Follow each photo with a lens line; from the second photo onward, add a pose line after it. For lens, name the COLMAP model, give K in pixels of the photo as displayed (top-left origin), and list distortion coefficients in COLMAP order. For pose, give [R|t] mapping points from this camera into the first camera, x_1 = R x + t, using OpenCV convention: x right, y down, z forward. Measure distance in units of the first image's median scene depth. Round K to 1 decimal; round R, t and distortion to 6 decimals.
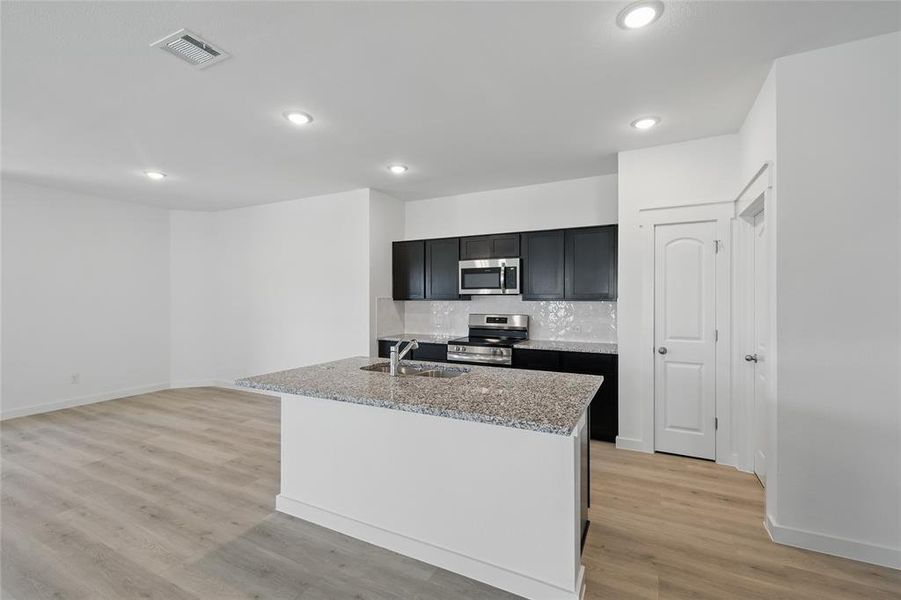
lens RADIAL K [[395.9, 0, 450.0], [0, 395.9, 298.8], [0, 0, 1]] dist [0.001788, 0.000523]
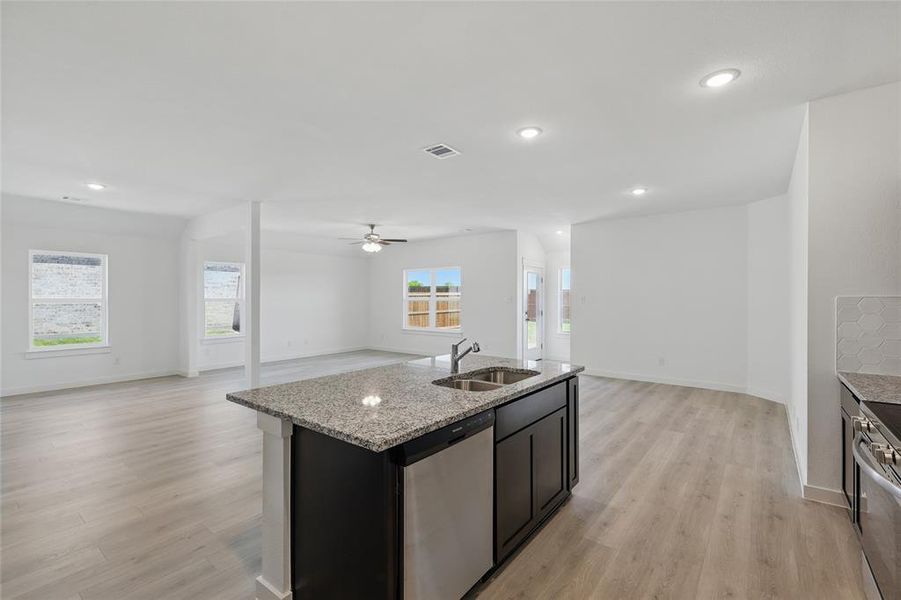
lens RADIAL K [[401.2, 0, 450.5], [0, 401.2, 300.0], [0, 0, 1]] dist [0.003759, 0.000286]
pose [[-0.185056, 0.004842, -0.982716, 0.534431], [0.000119, 0.999988, 0.004904, 0.000242], [0.982728, 0.000790, -0.185055, 0.714678]]
